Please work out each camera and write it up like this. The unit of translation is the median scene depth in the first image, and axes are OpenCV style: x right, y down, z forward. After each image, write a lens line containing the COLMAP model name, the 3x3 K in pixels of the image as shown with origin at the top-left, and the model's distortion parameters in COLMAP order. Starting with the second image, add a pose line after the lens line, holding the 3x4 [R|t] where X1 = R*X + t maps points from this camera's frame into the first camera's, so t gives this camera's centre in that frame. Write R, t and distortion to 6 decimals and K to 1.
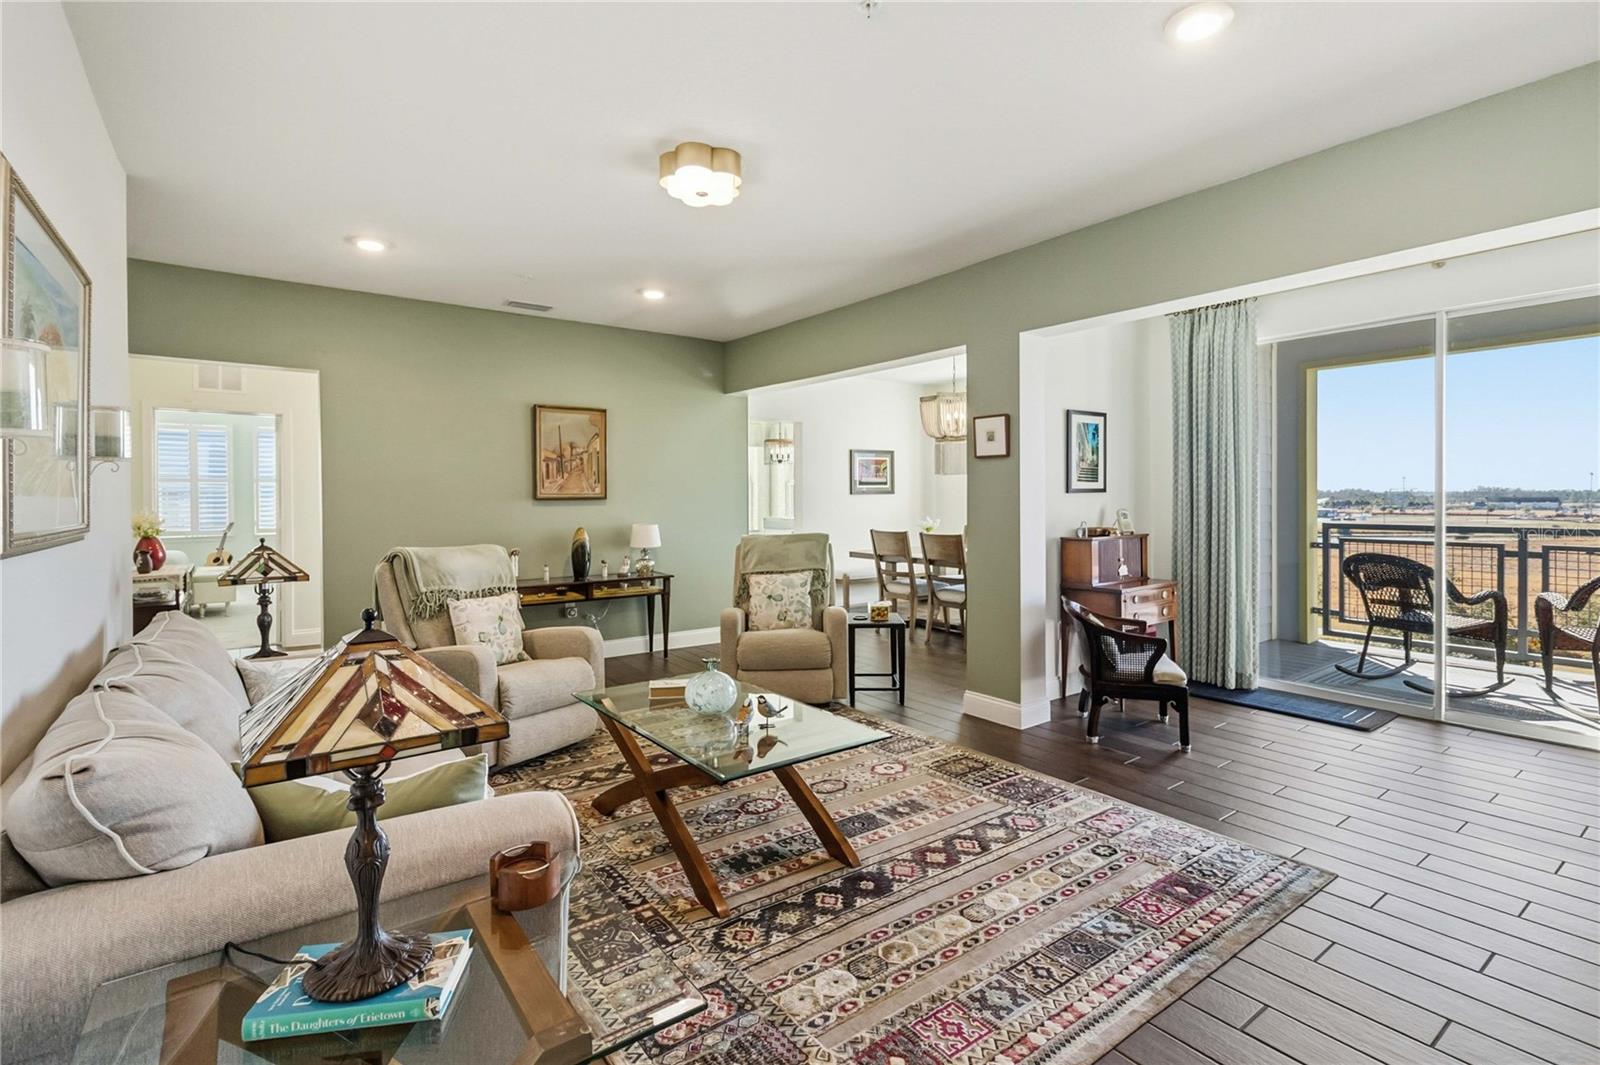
lens RADIAL K [[749.4, 0, 806.8], [0, 749.4, 500.9], [0, 0, 1]] dist [-0.005048, 0.002733]
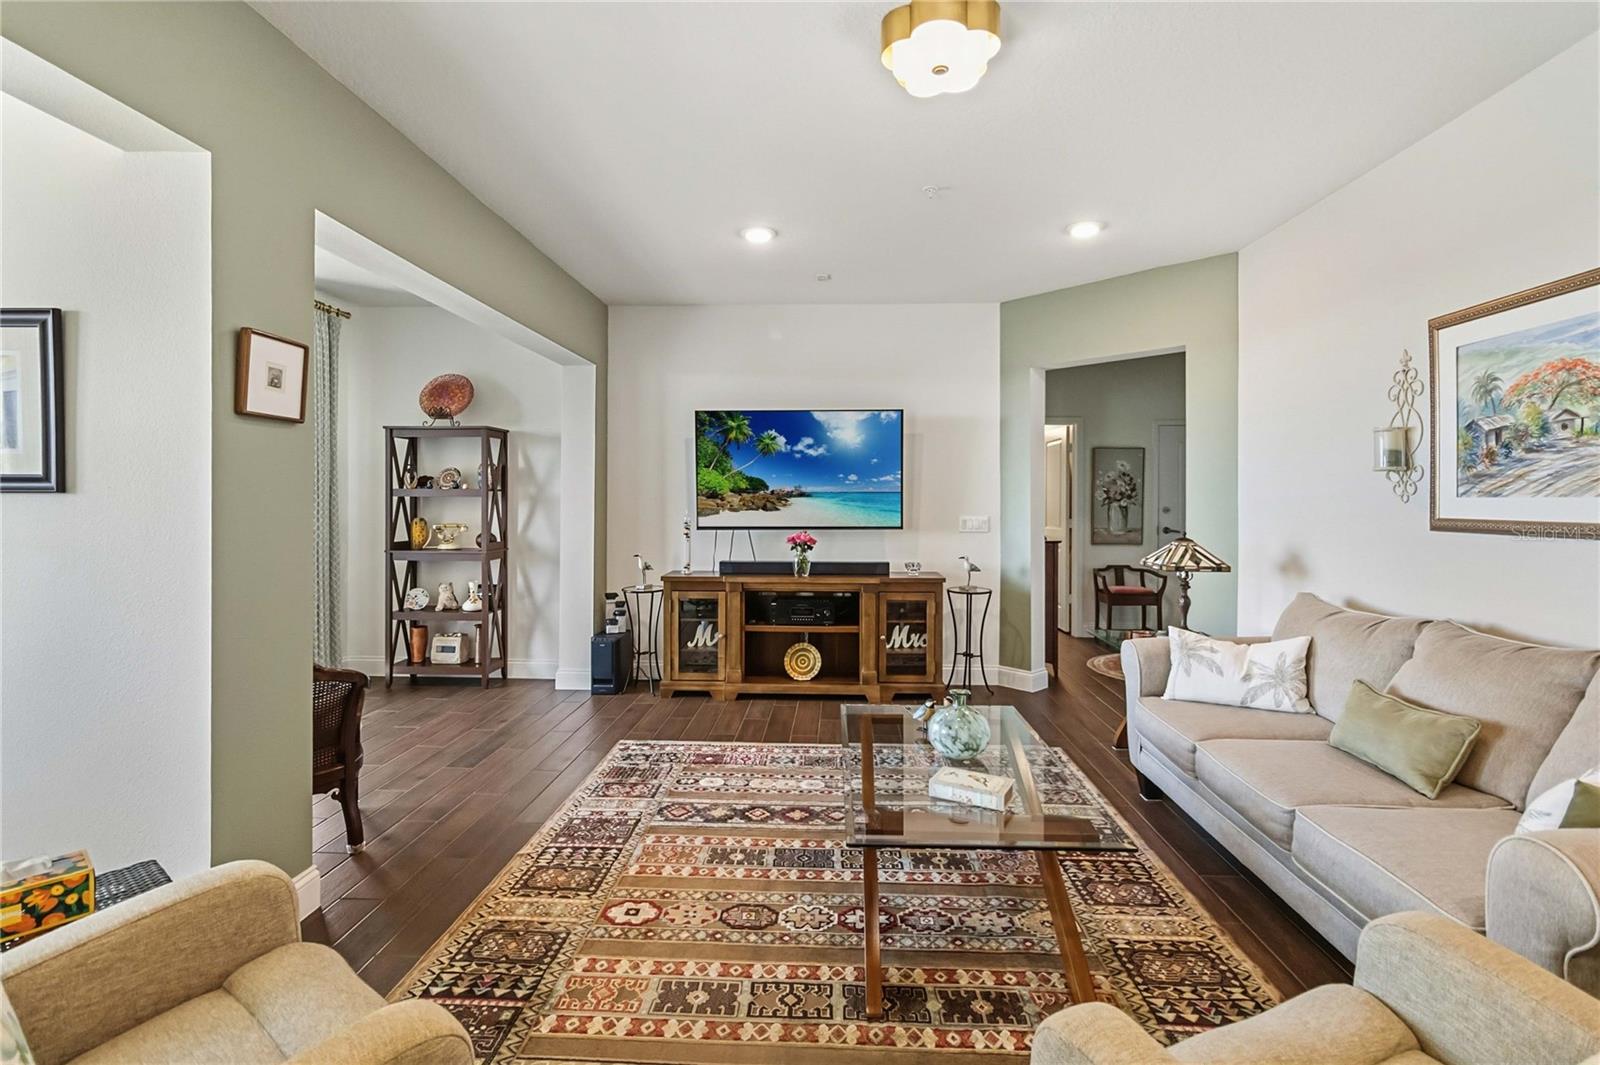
lens RADIAL K [[749.4, 0, 804.0], [0, 749.4, 497.7], [0, 0, 1]] dist [-0.005048, 0.002733]
pose [[-0.771879, 0.004563, 0.635753, -0.309115], [0.003603, 0.999990, -0.002803, -0.002619], [-0.635759, 0.000127, -0.771888, 1.028872]]
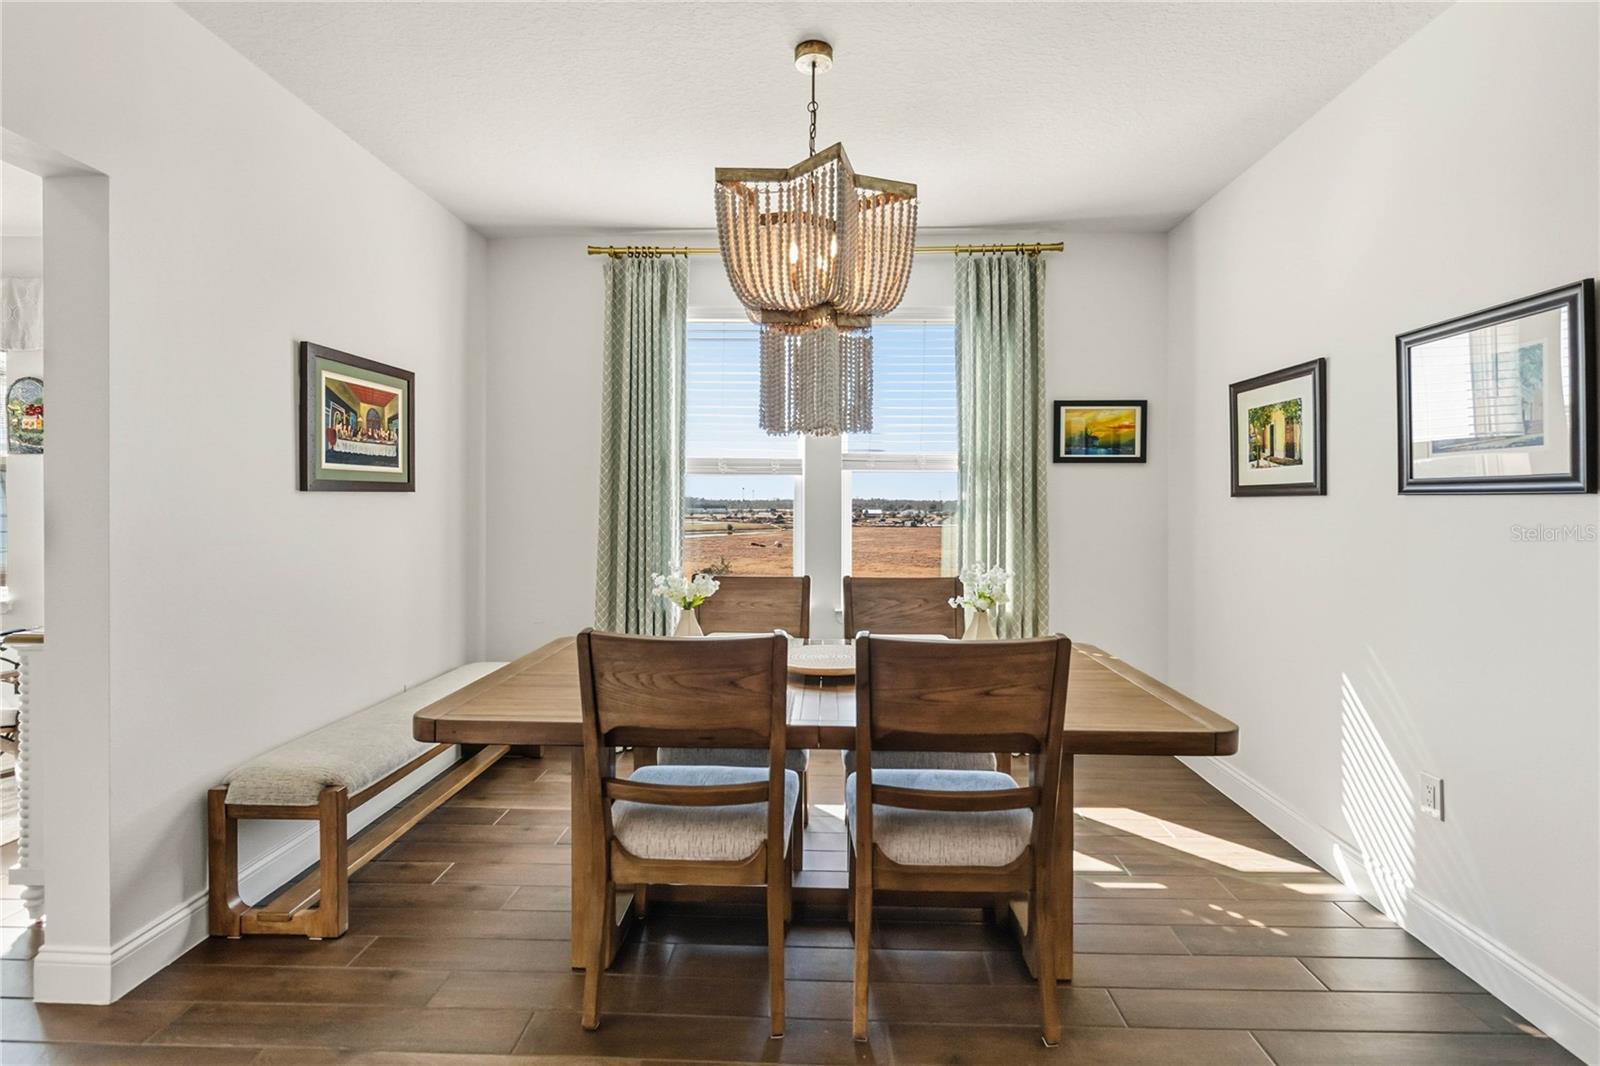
lens RADIAL K [[749.4, 0, 804.9], [0, 749.4, 503.1], [0, 0, 1]] dist [-0.005048, 0.002733]
pose [[0.629370, 0.004472, 0.777093, -0.085951], [-0.000046, 0.999984, -0.005718, -0.003511], [-0.777106, 0.003563, 0.629360, 1.155475]]
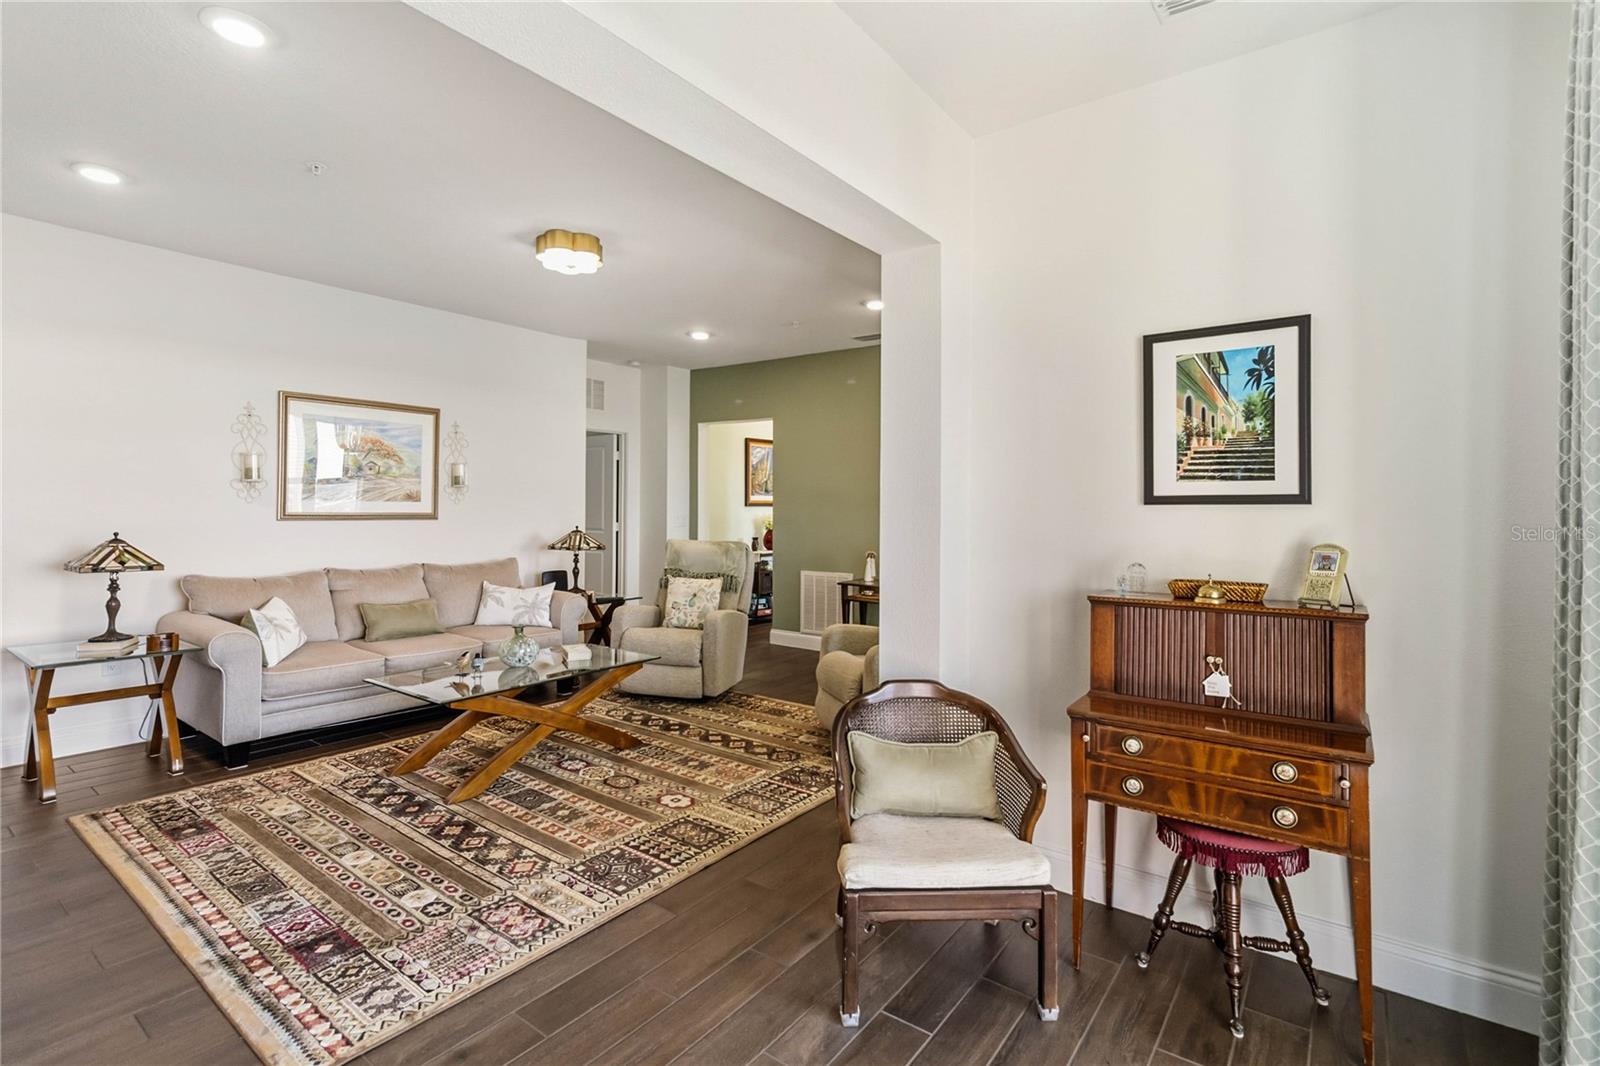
lens RADIAL K [[749.4, 0, 805.3], [0, 749.4, 503.5], [0, 0, 1]] dist [-0.005048, 0.002733]
pose [[0.291528, 0.002636, -0.956559, 0.756788], [-0.015669, 0.999875, -0.002021, -0.006626], [0.956434, 0.015578, 0.291533, 0.640846]]
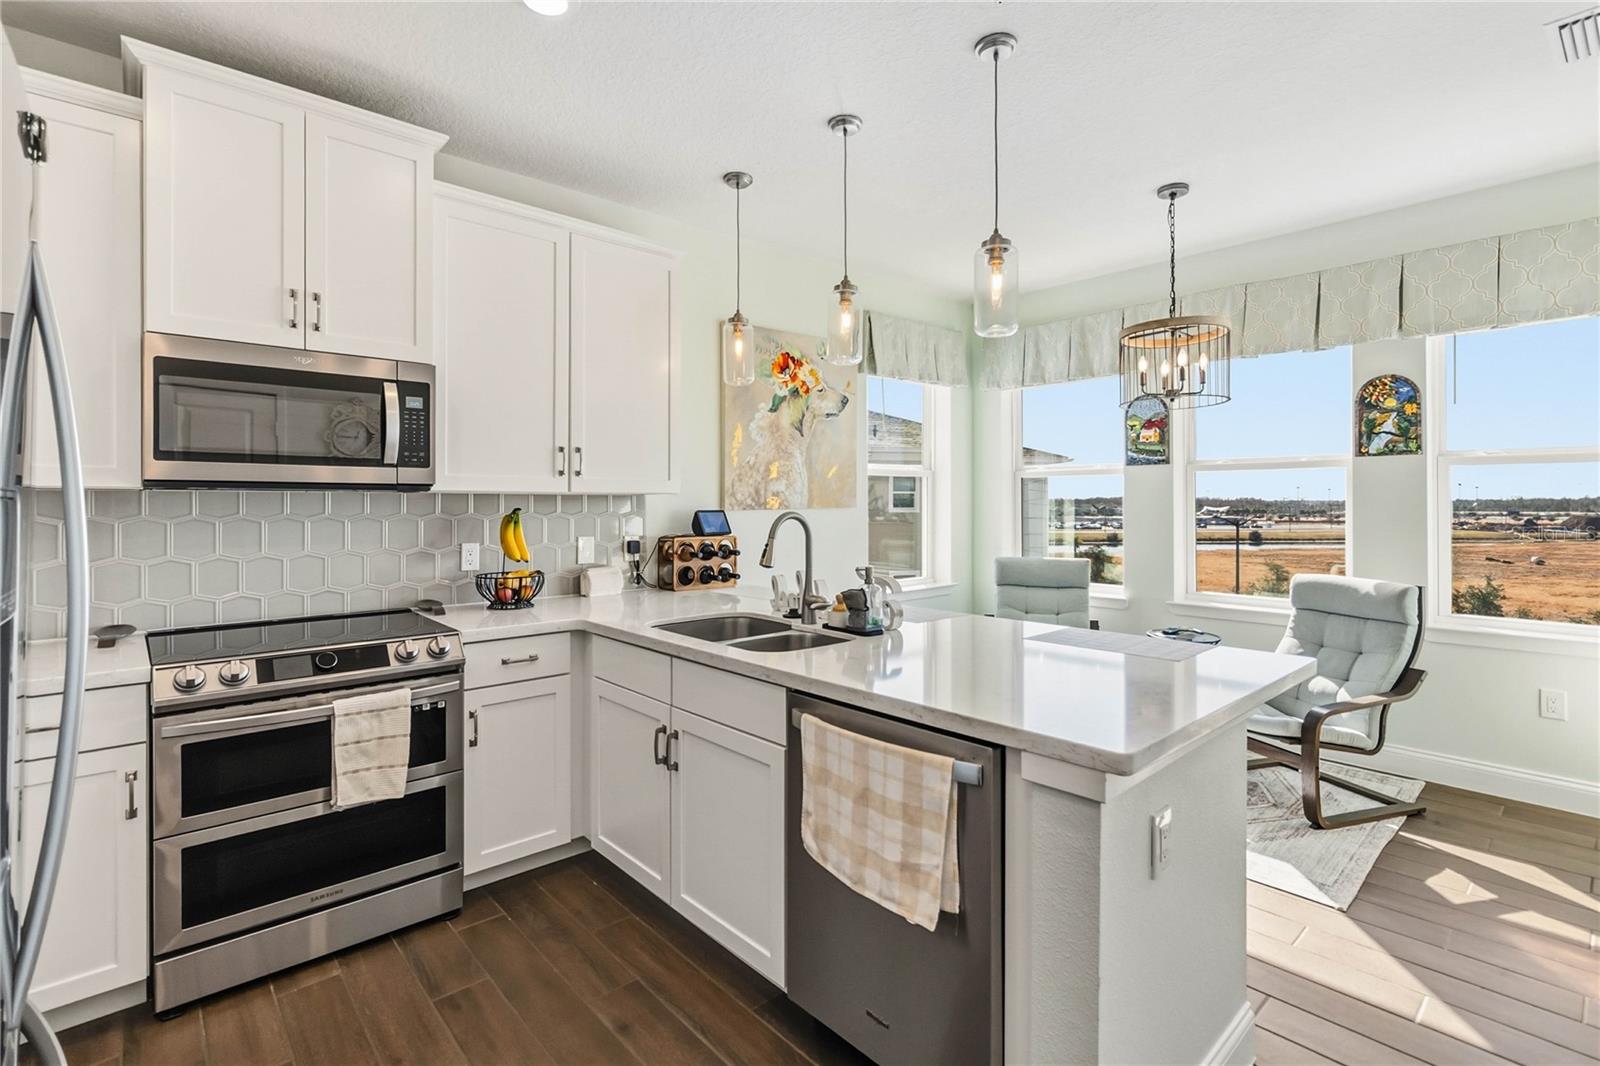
lens RADIAL K [[749.4, 0, 808.3], [0, 749.4, 504.3], [0, 0, 1]] dist [-0.005048, 0.002733]
pose [[0.995915, 0.000739, 0.090296, -0.532492], [-0.000127, 0.999977, -0.006791, -0.009337], [-0.090299, 0.006752, 0.995892, 1.528446]]
